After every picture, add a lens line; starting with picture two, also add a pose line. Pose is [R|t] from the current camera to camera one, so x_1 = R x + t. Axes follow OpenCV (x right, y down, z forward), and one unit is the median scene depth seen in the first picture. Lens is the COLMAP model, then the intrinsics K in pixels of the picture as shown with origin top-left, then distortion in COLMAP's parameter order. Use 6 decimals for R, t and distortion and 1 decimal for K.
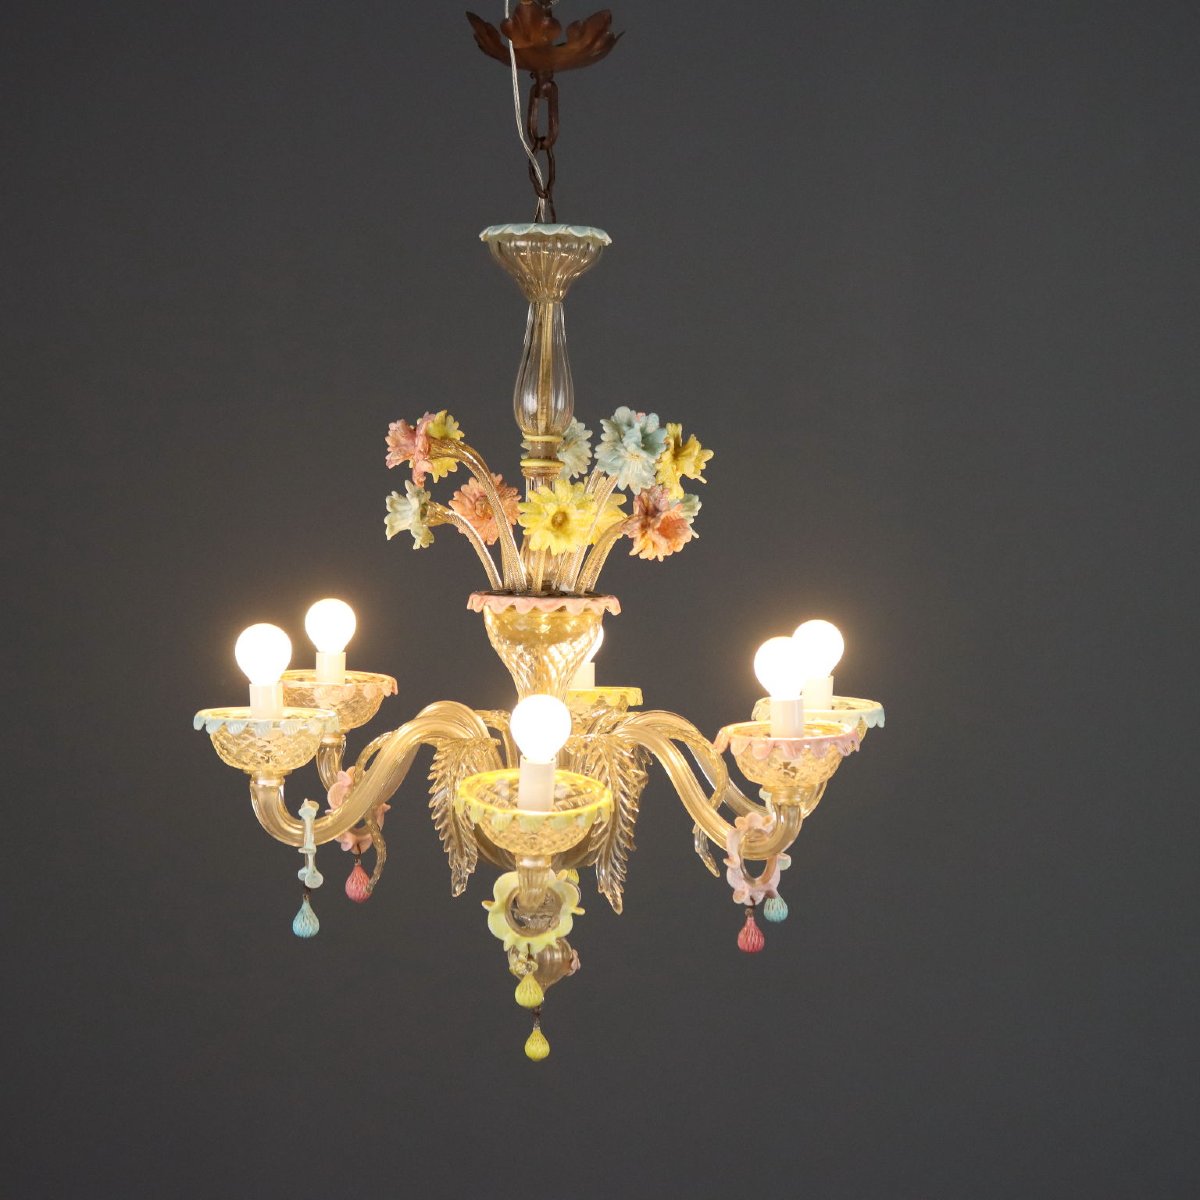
lens RADIAL K [[2457.4, 0, 597.5], [0, 2457.4, 595.5], [0, 0, 1]] dist [-0.062359, 0.000000]
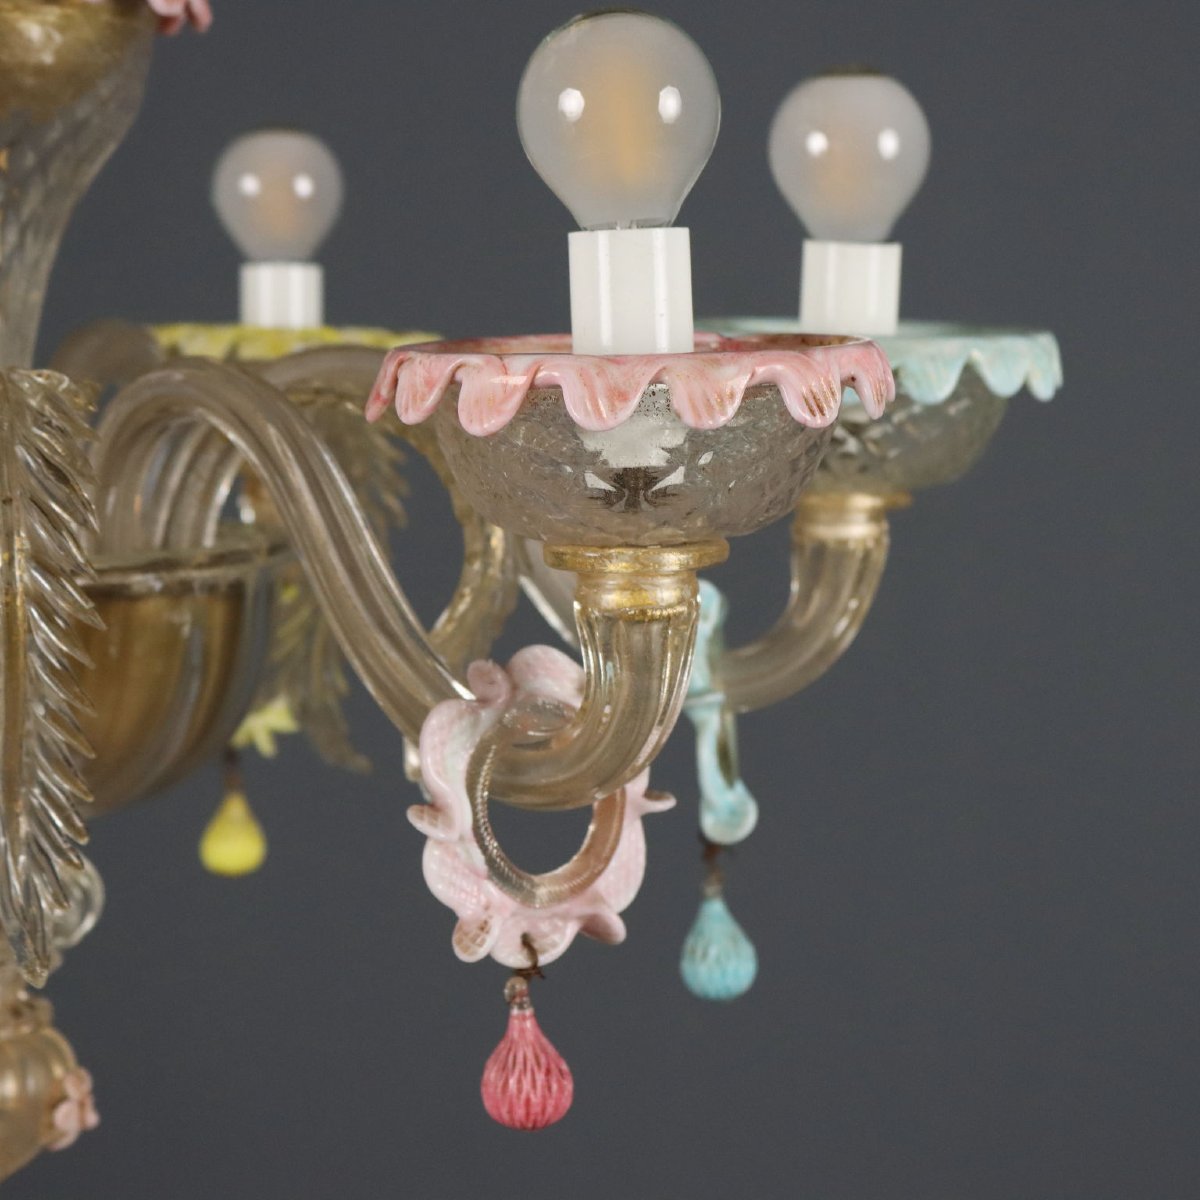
lens RADIAL K [[2990.0, 0, 601.9], [0, 2990.0, 600.7], [0, 0, 1]] dist [-0.045309, 0.000000]
pose [[0.992540, 0.013599, -0.121158, 0.110356], [-0.008407, 0.999029, 0.043258, 0.066046], [0.121629, -0.041916, 0.991690, 0.635767]]
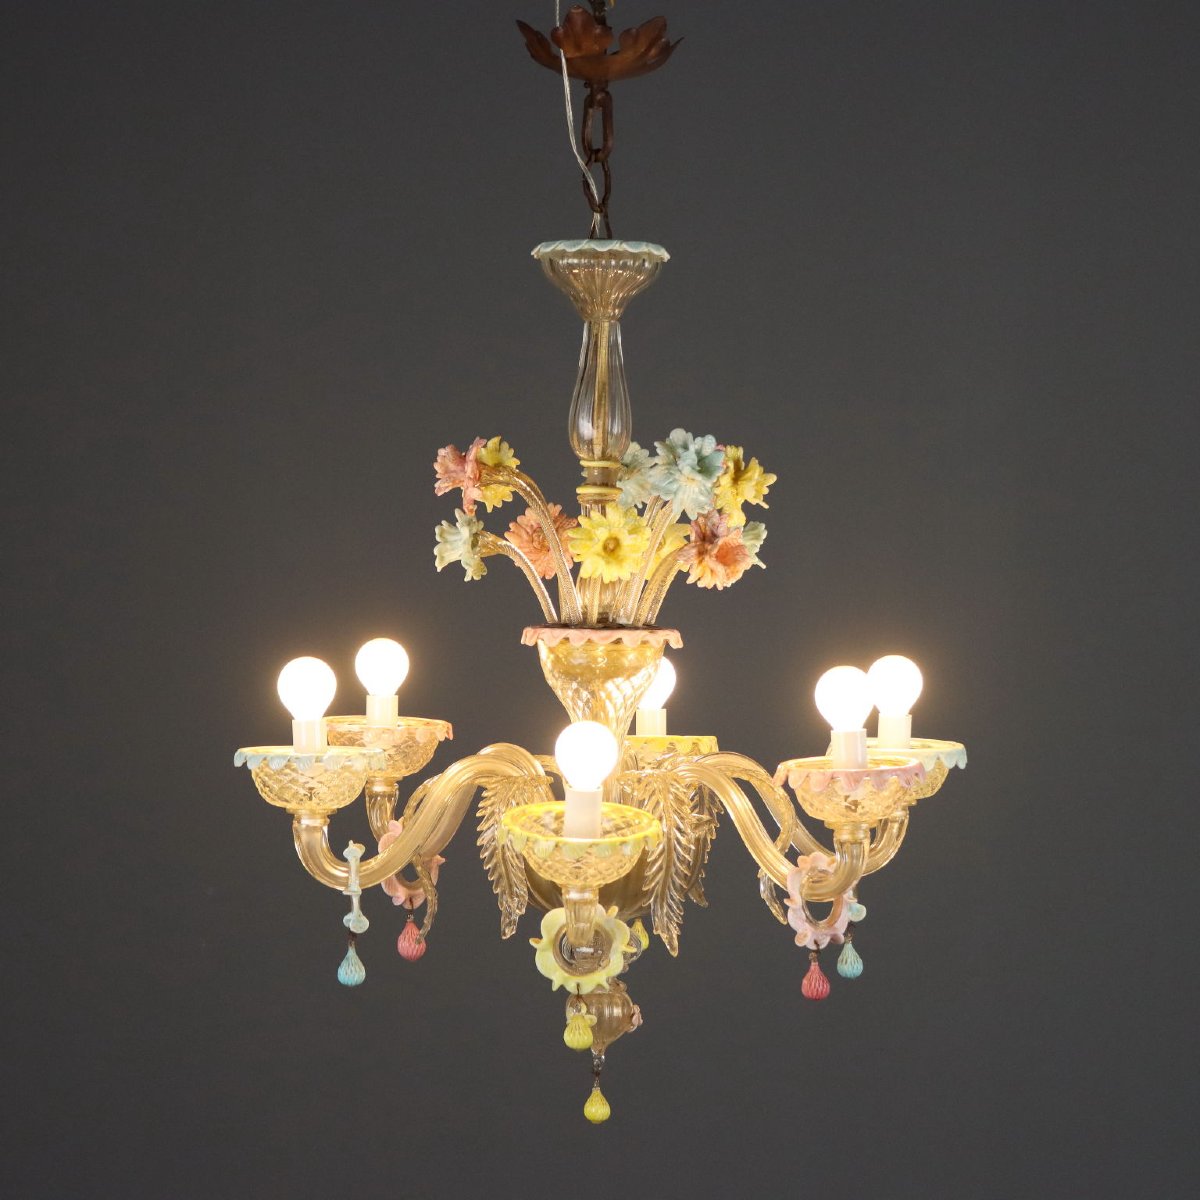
lens RADIAL K [[3167.0, 0, 603.7], [0, 3167.0, 603.7], [0, 0, 1]] dist [-0.003423, 0.000000]
pose [[0.998366, -0.005867, -0.056837, 0.049839], [0.003798, 0.999329, -0.036431, 0.035608], [0.057013, 0.036156, 0.997719, -0.228447]]
